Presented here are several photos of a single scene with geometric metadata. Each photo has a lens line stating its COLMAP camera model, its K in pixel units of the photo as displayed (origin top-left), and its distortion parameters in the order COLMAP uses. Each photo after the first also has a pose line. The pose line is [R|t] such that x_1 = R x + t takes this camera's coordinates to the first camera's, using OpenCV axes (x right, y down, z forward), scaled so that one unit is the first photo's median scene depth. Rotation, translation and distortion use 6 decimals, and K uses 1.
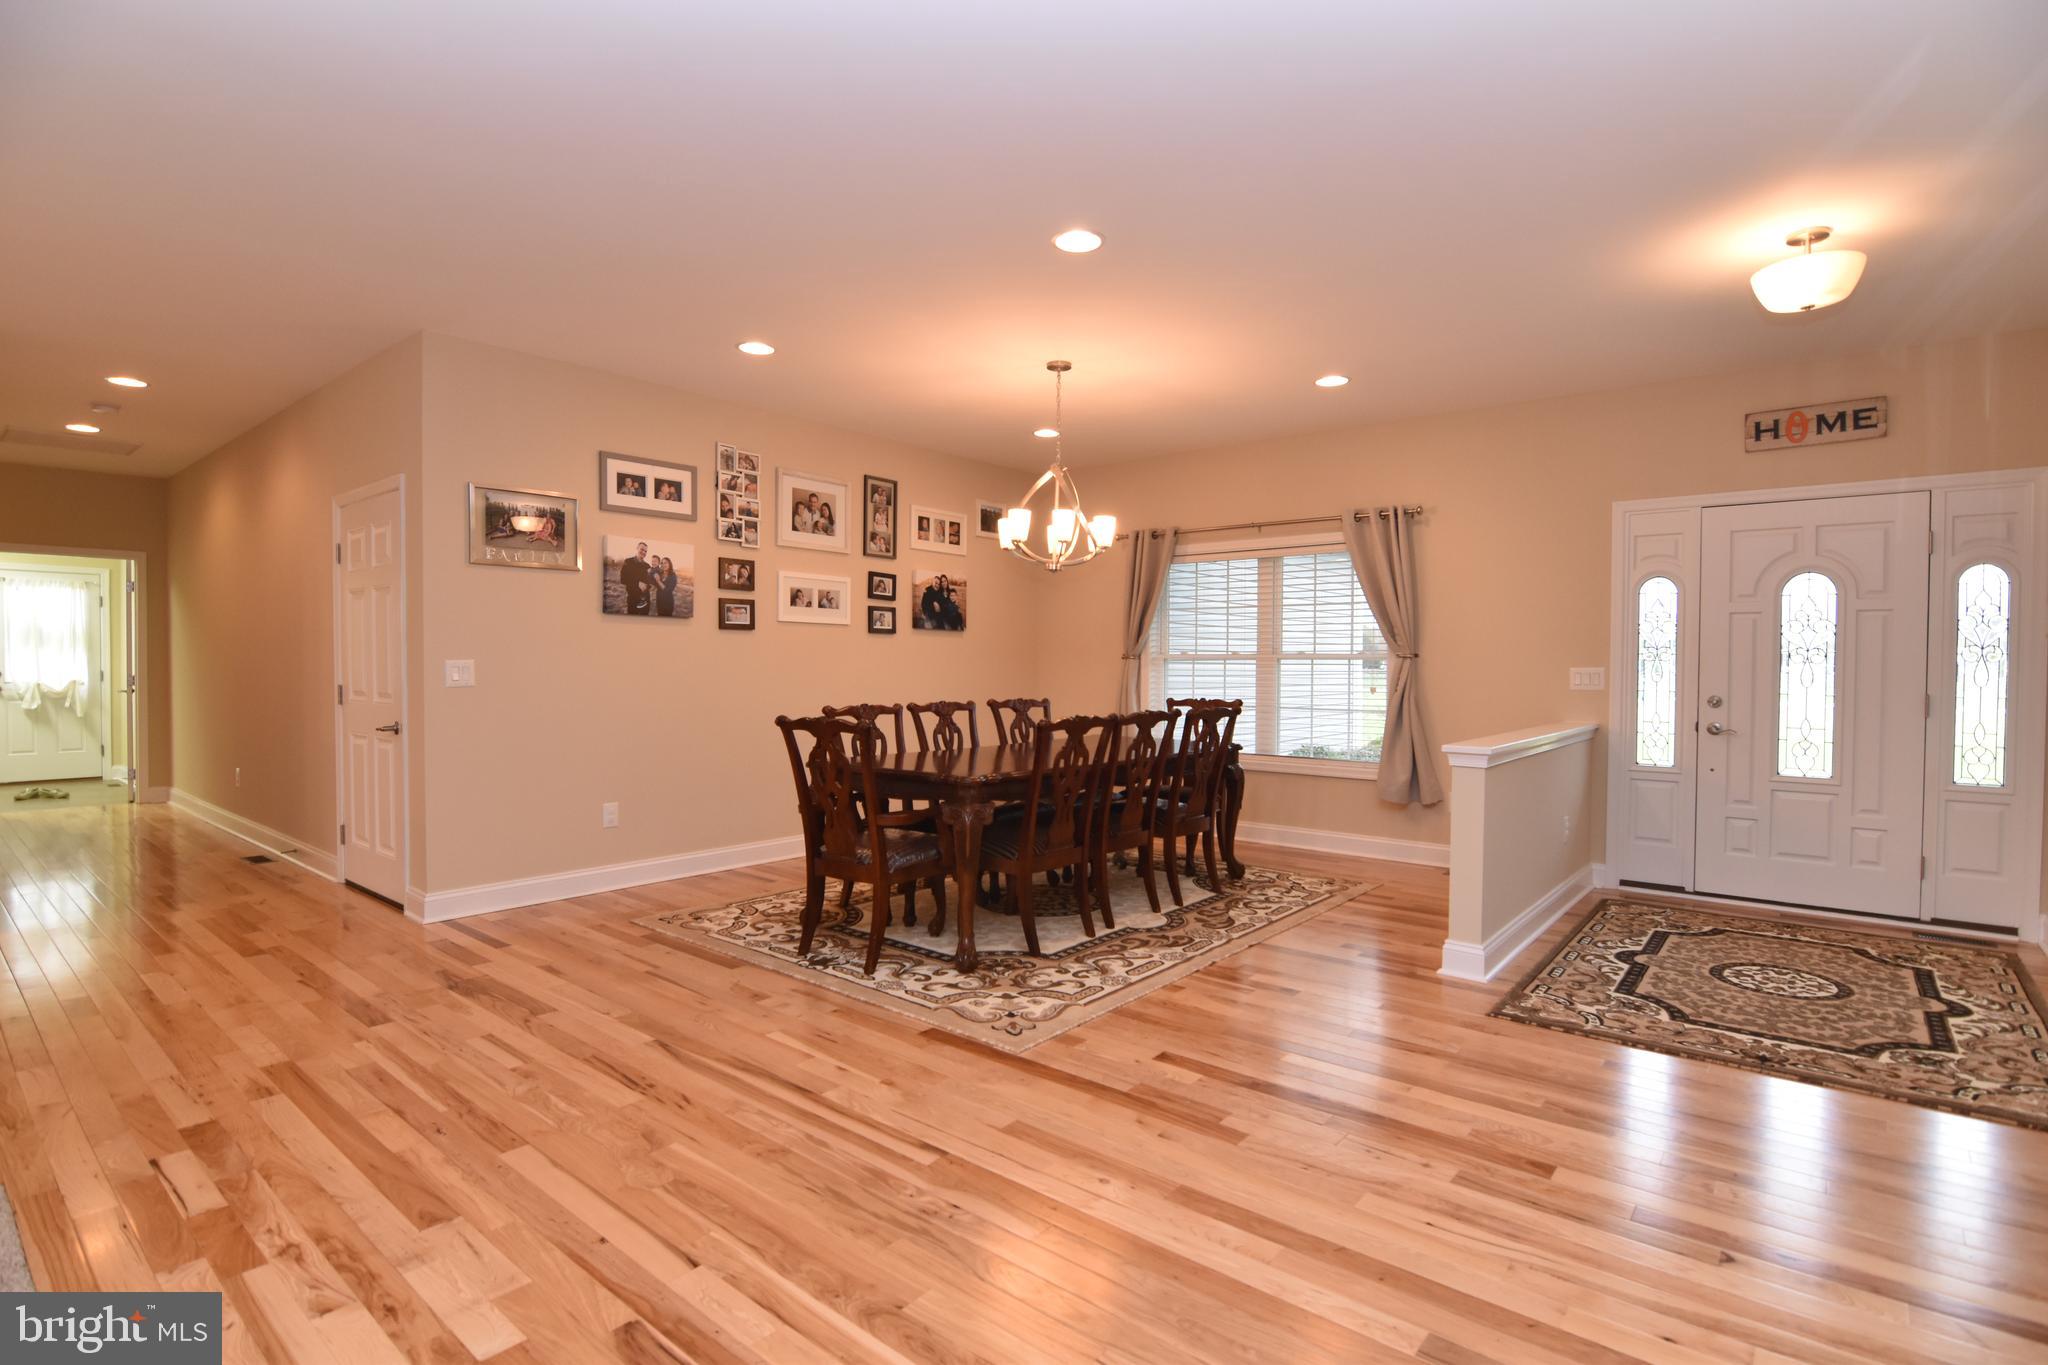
lens RADIAL K [[989.2, 0, 1031.0], [0, 989.2, 681.9], [0, 0, 1]] dist [-0.005364, -0.010545]
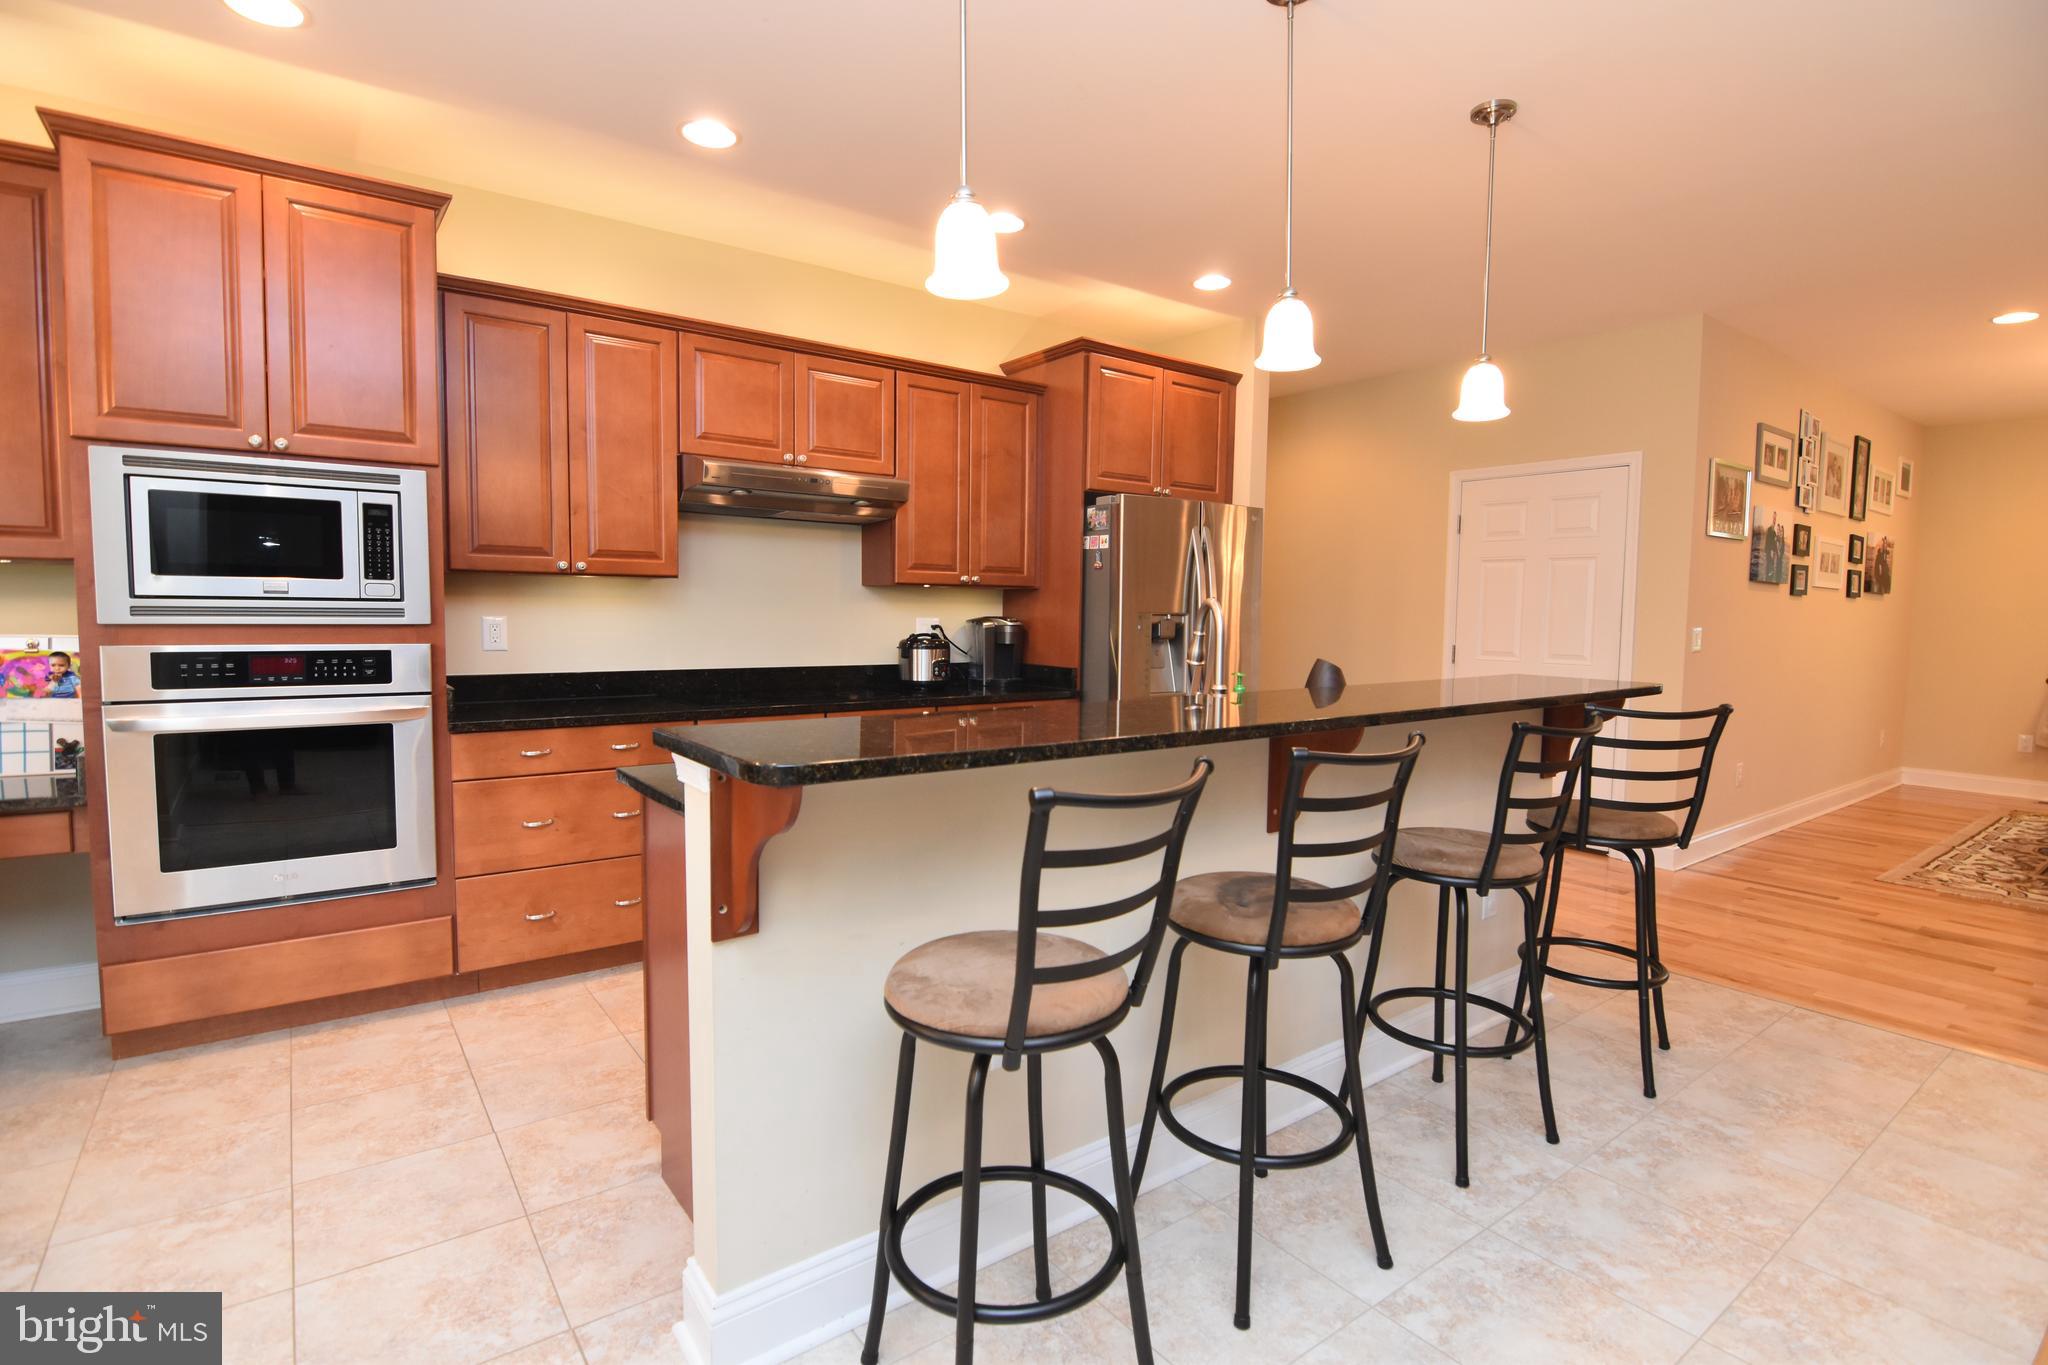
lens RADIAL K [[989.2, 0, 1031.0], [0, 989.2, 681.9], [0, 0, 1]] dist [-0.005364, -0.010545]
pose [[0.972204, 0.025887, -0.232699, -0.926196], [-0.013195, 0.998347, 0.055934, -0.011484], [0.233762, -0.051309, 0.970939, -0.183398]]
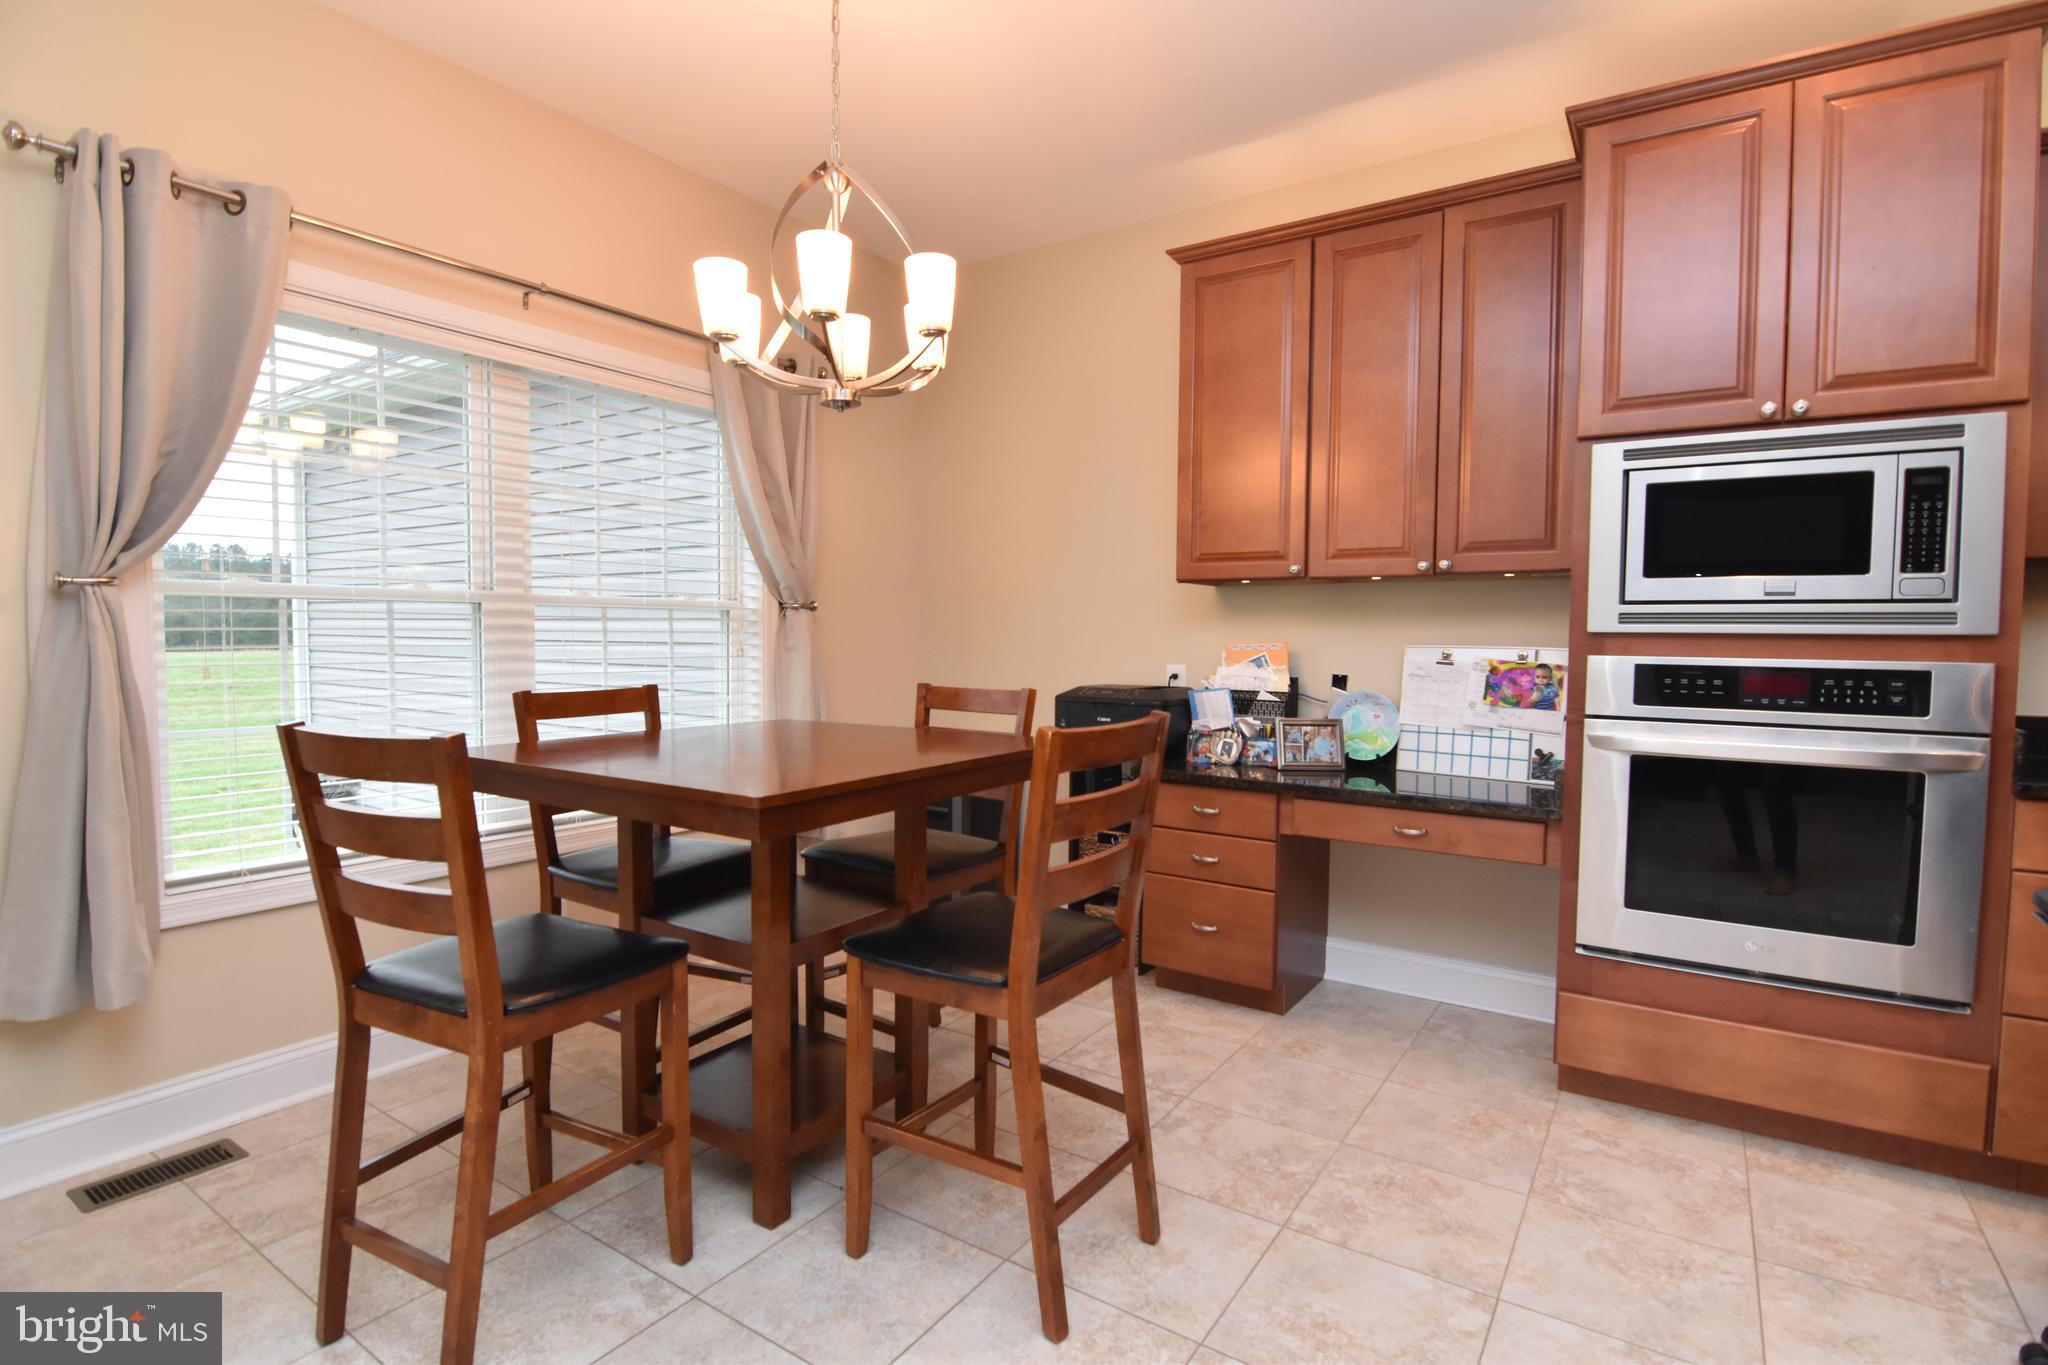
lens RADIAL K [[993.0, 0, 1033.8], [0, 993.0, 682.4], [0, 0, 1]] dist [-0.007636, -0.008363]
pose [[0.103661, 0.044323, -0.993625, -1.053450], [-0.023599, 0.998835, 0.042094, 0.003231], [0.994333, 0.019086, 0.104587, -0.127490]]
